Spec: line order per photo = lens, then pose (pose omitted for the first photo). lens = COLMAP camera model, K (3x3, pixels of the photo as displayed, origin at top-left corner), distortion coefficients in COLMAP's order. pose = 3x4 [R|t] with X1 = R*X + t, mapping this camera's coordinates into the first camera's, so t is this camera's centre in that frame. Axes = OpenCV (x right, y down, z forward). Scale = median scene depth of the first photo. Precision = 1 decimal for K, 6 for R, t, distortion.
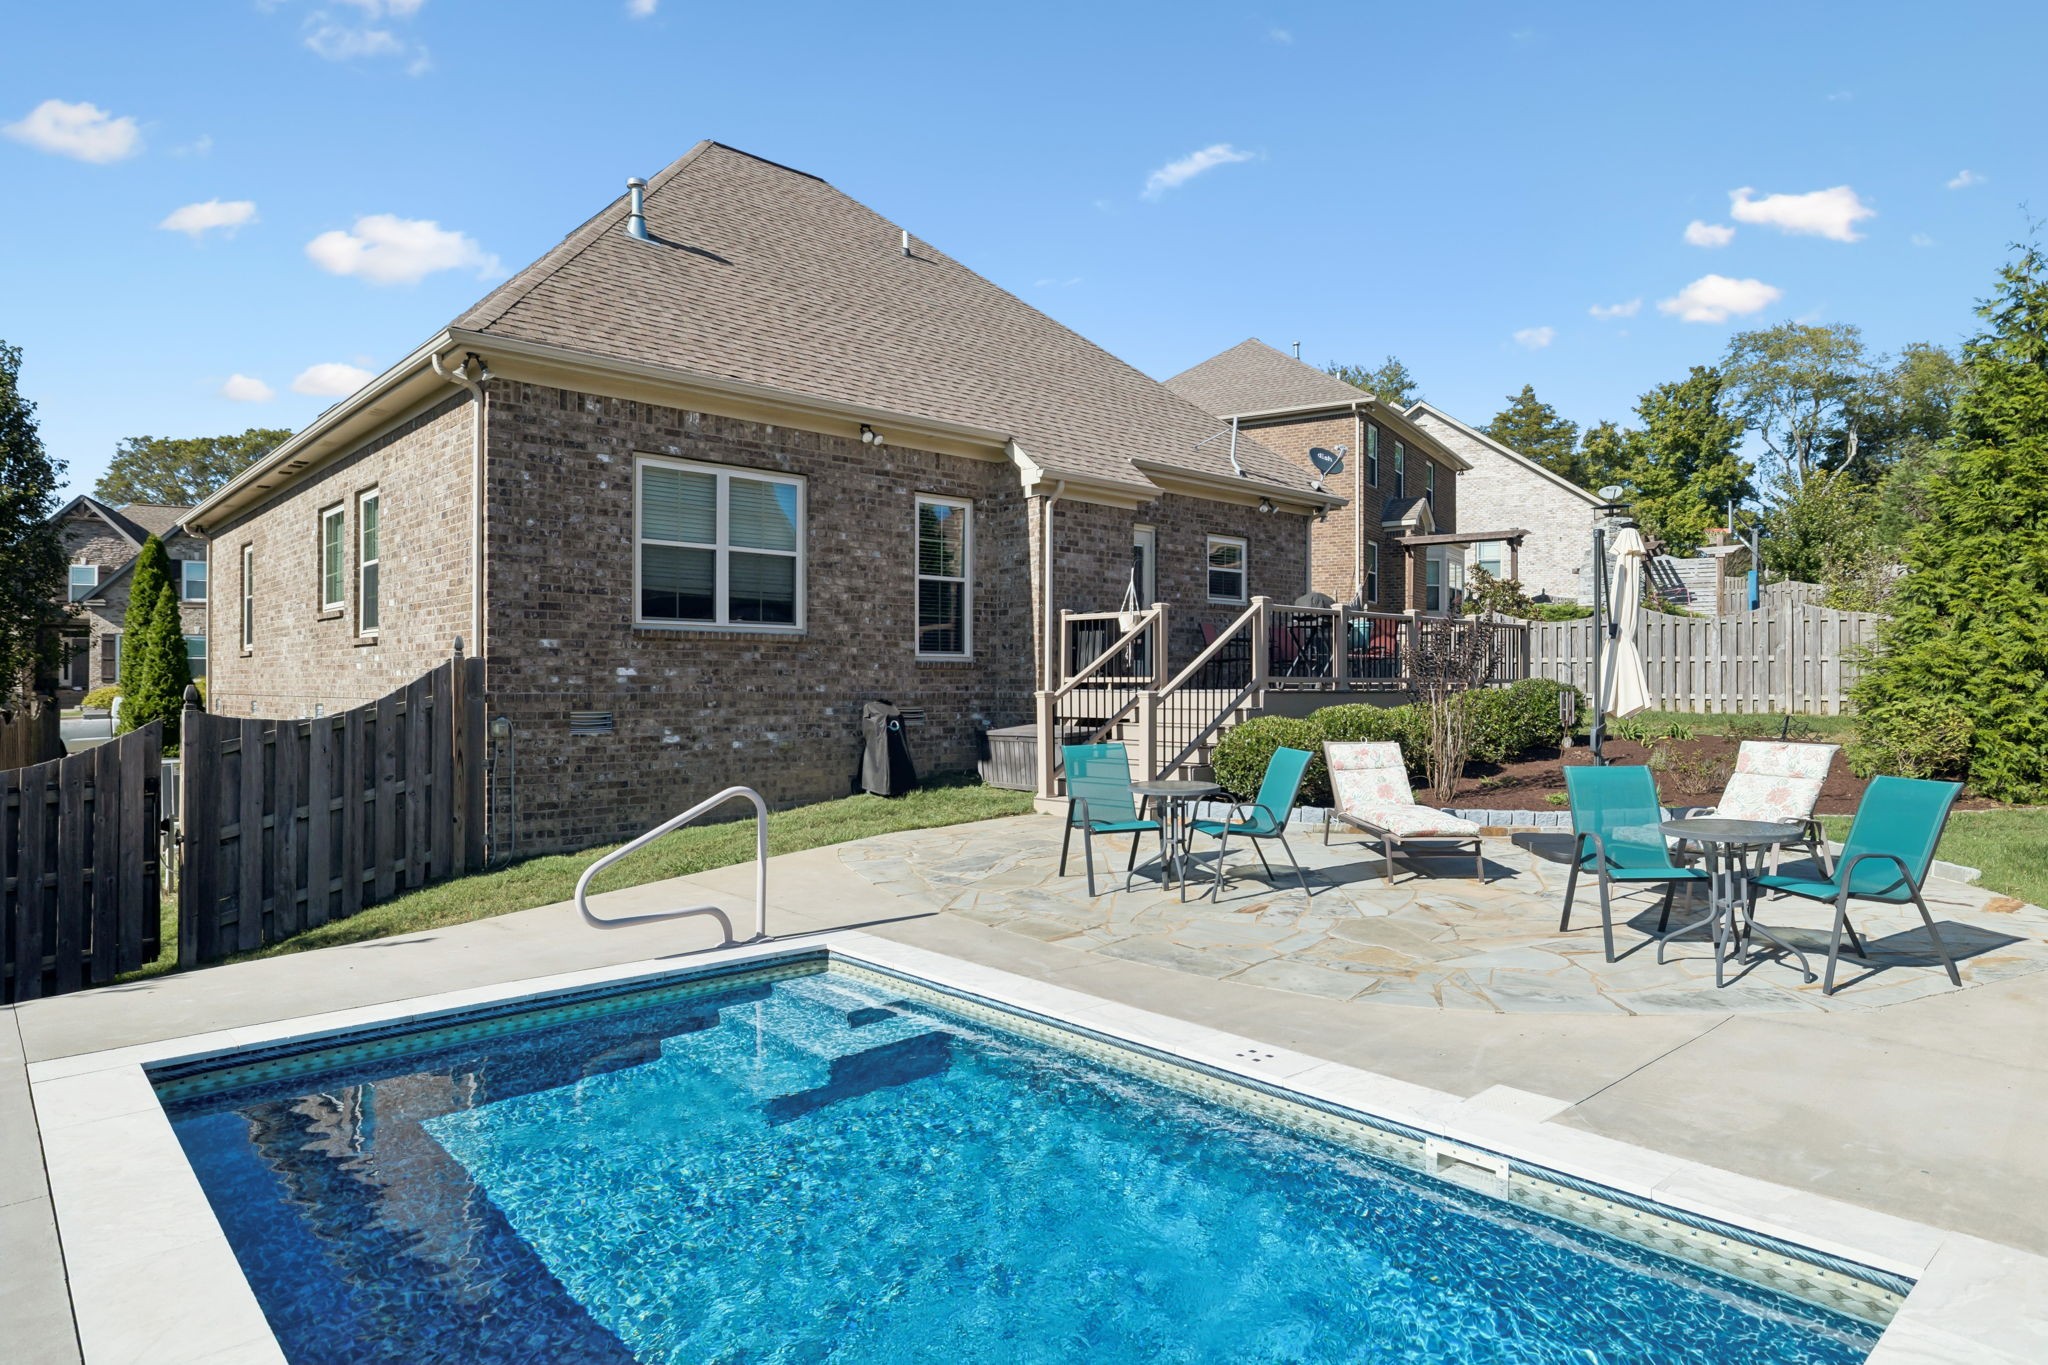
lens RADIAL K [[1174.6, 0, 1024.0], [0, 1174.6, 682.5], [0, 0, 1]] dist [-0.002572, -0.000175]
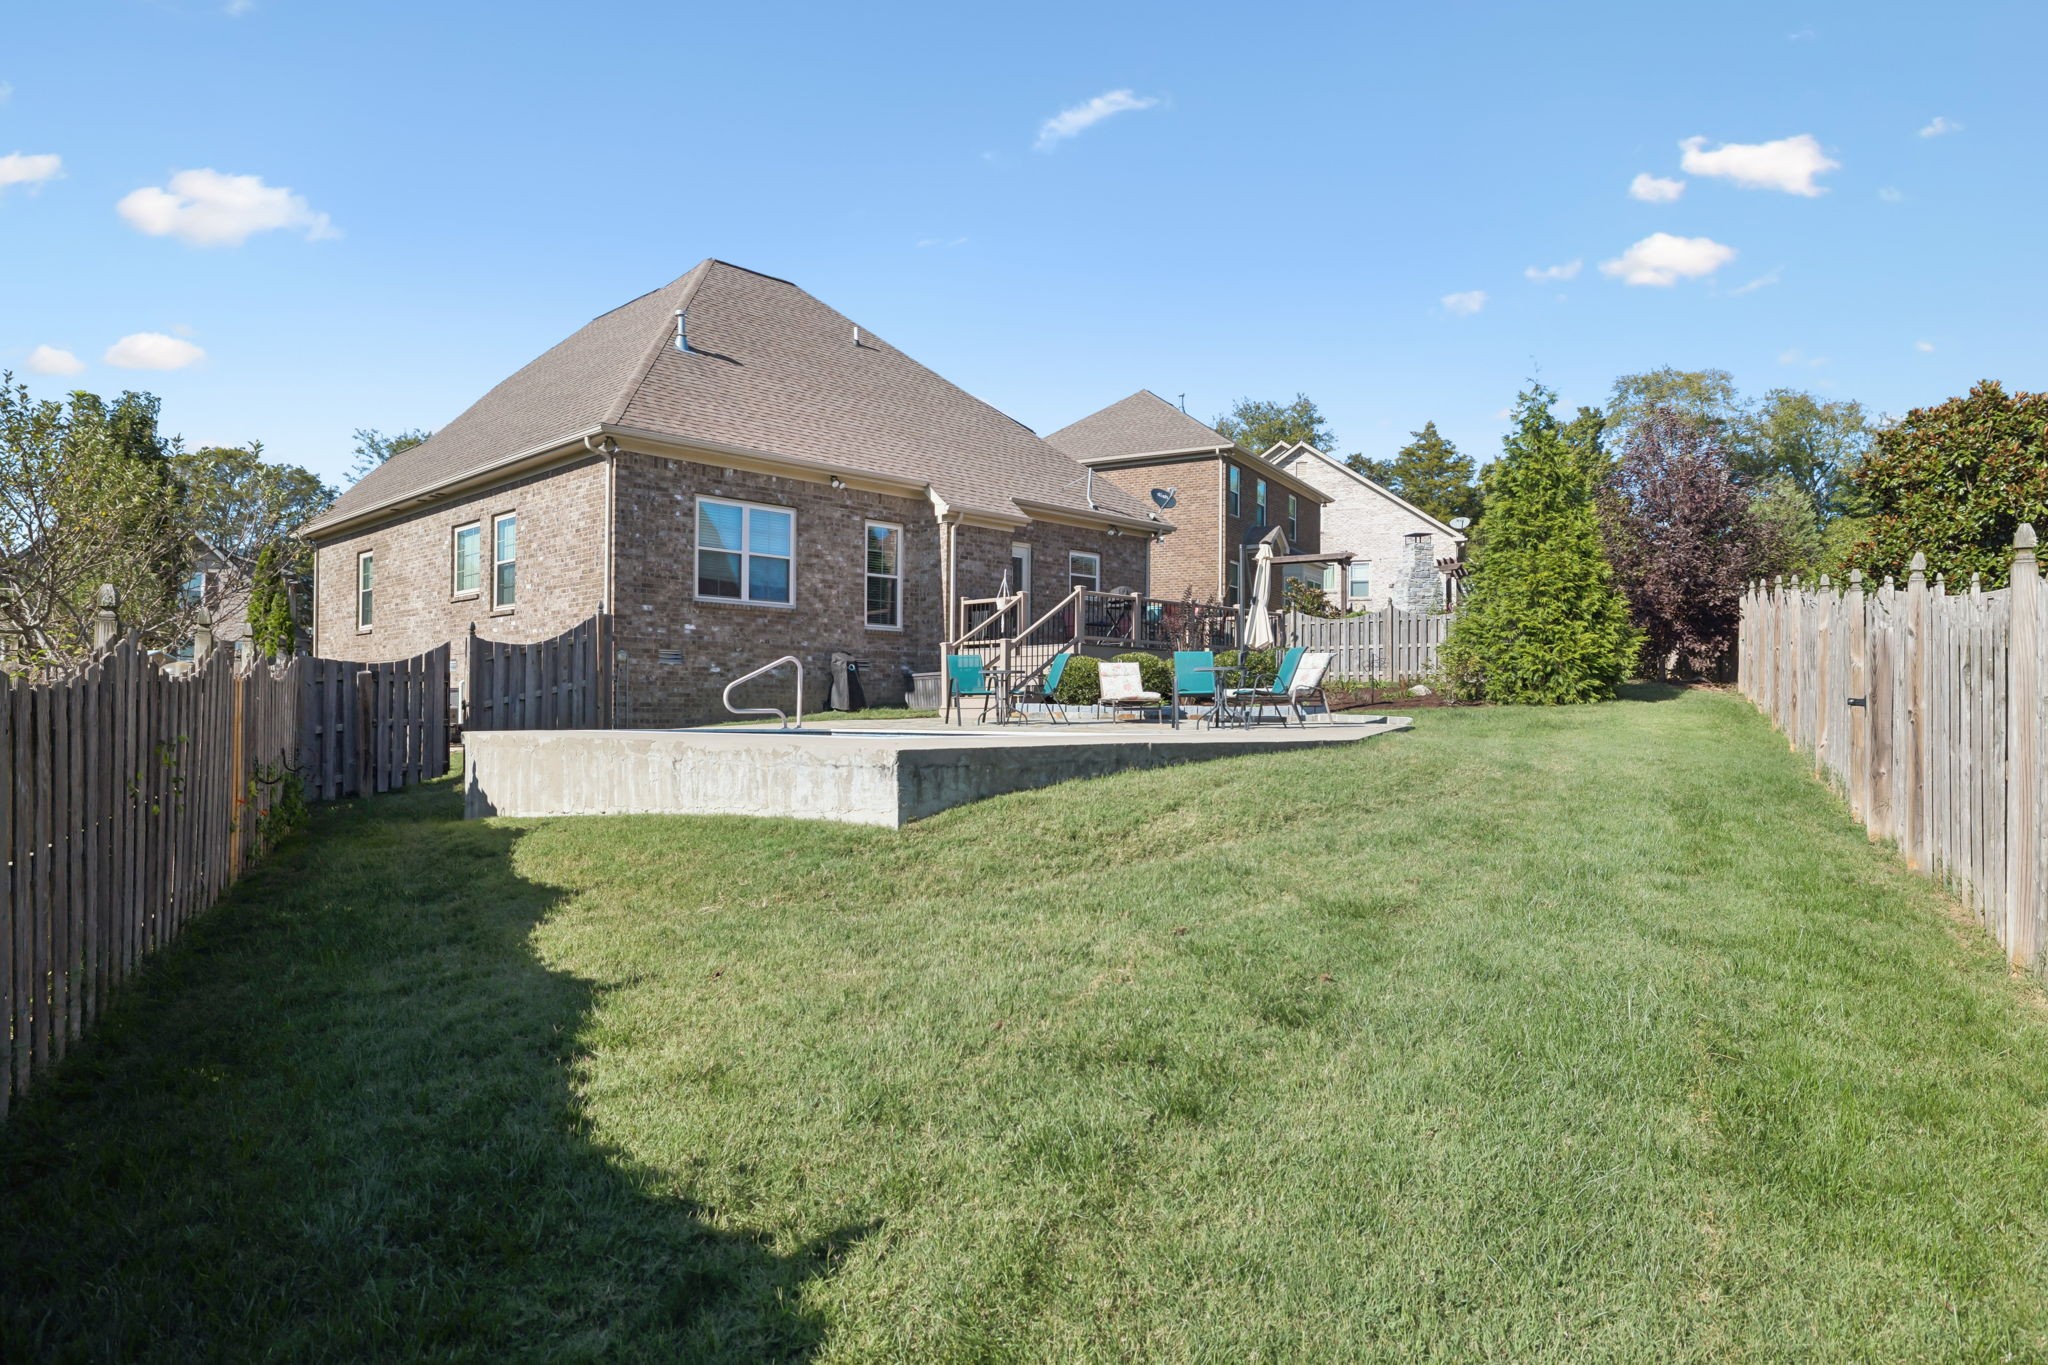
lens RADIAL K [[1239.1, 0, 1024.0], [0, 1239.1, 682.5], [0, 0, 1]] dist [-0.012538, 0.000117]
pose [[0.998770, 0.004486, 0.049390, 0.035172], [-0.003184, 0.999646, -0.026414, 0.093067], [-0.049491, 0.026225, 0.998430, -0.617712]]
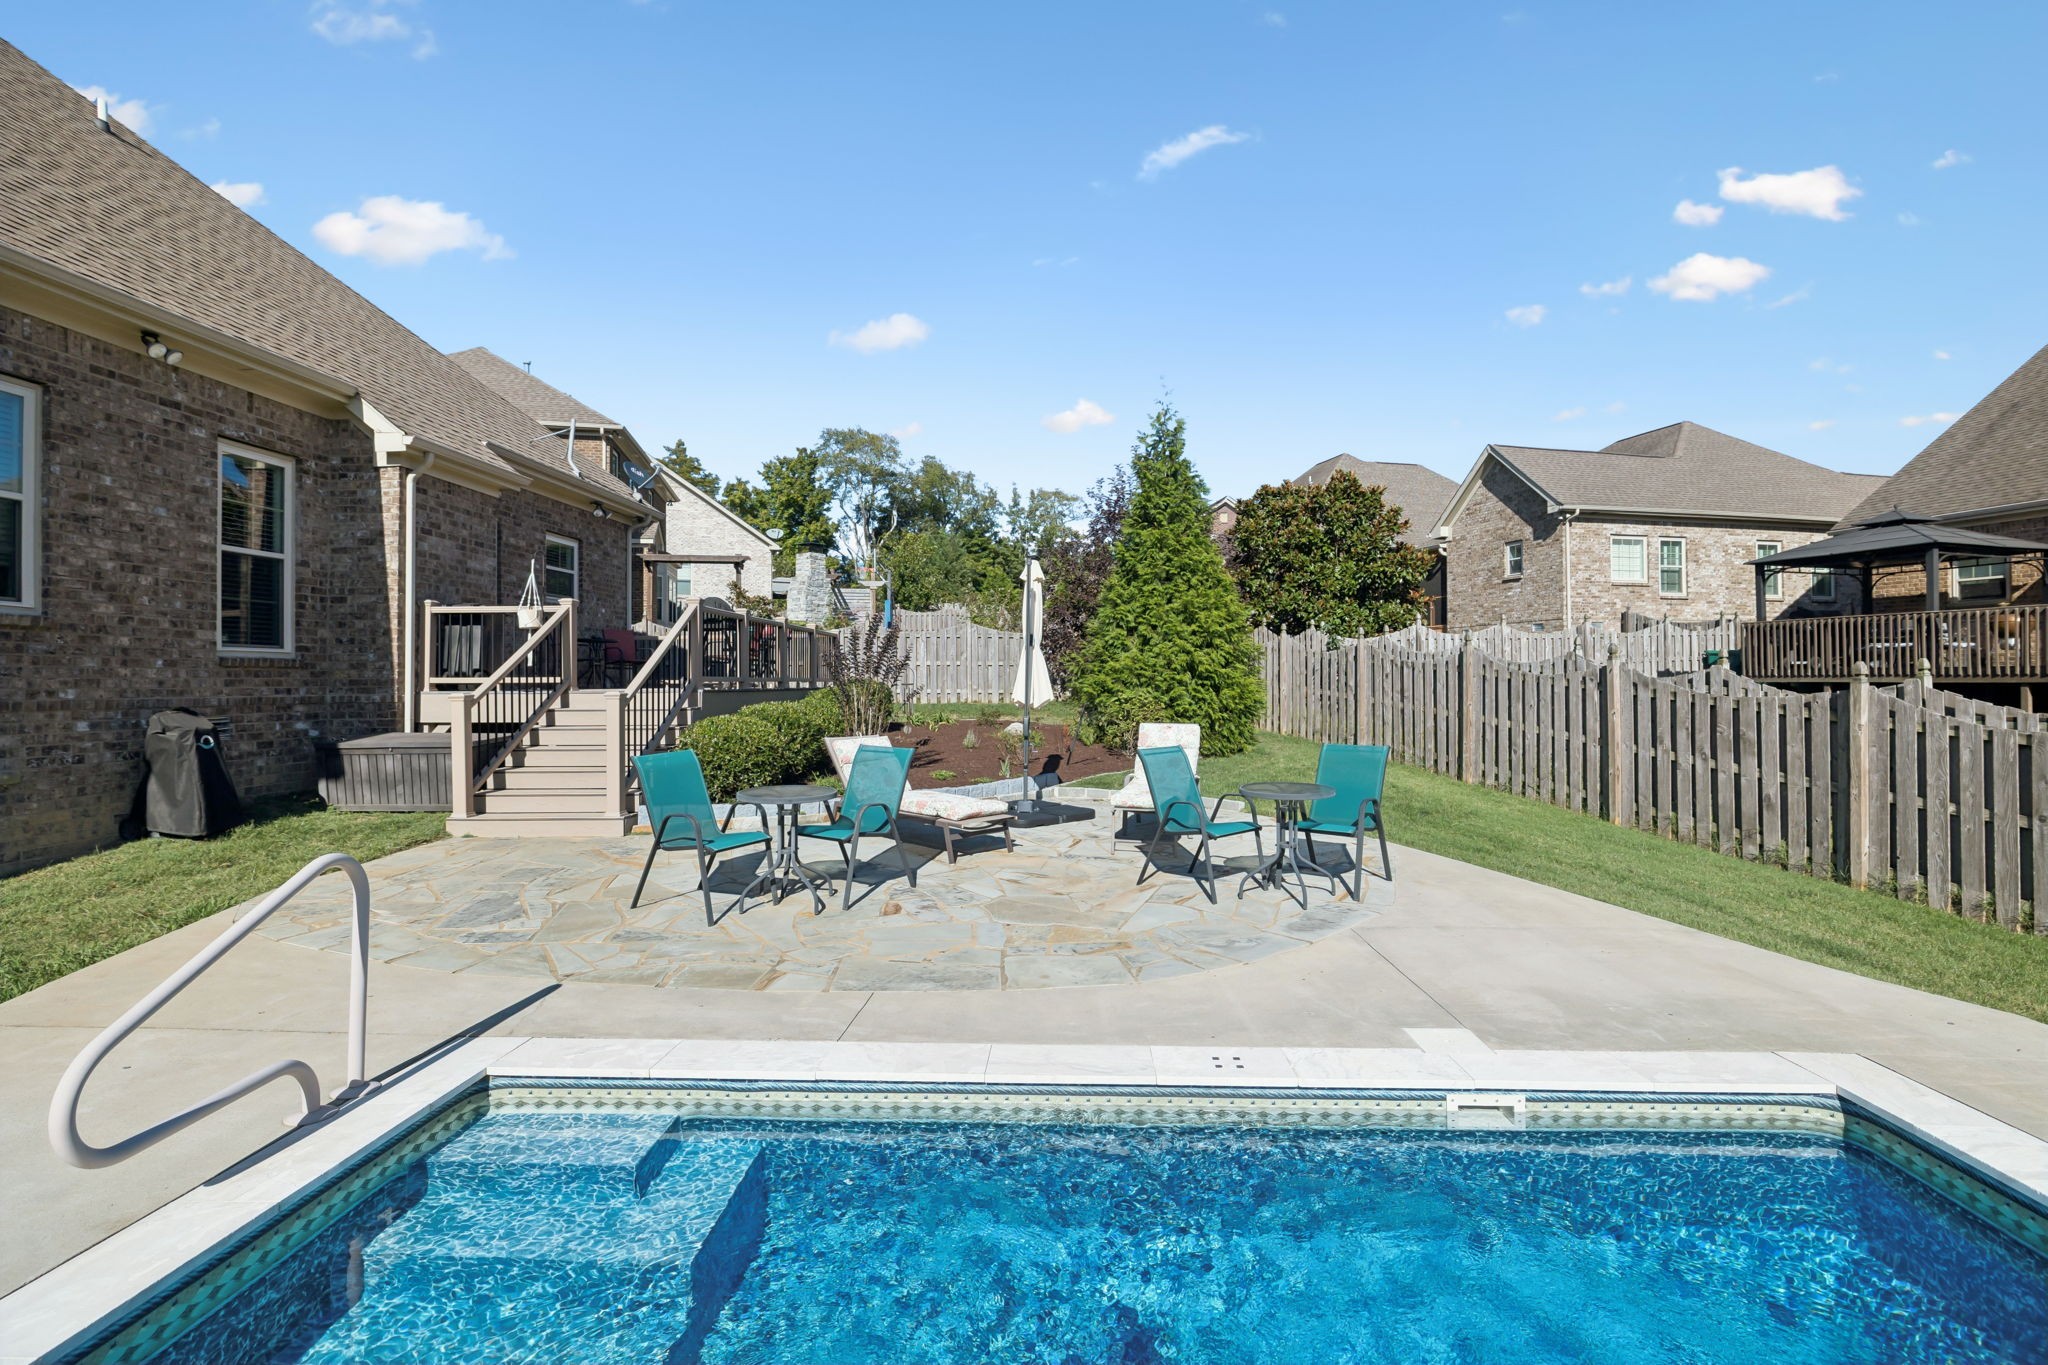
lens RADIAL K [[969.9, 0, 1030.0], [0, 969.9, 660.0], [0, 0, 1]] dist [-0.001800, 0.000143]
pose [[0.707475, 0.011270, 0.706649, -0.163791], [0.005083, 0.999766, -0.021033, -0.000098], [-0.706721, 0.018473, 0.707252, 0.179091]]
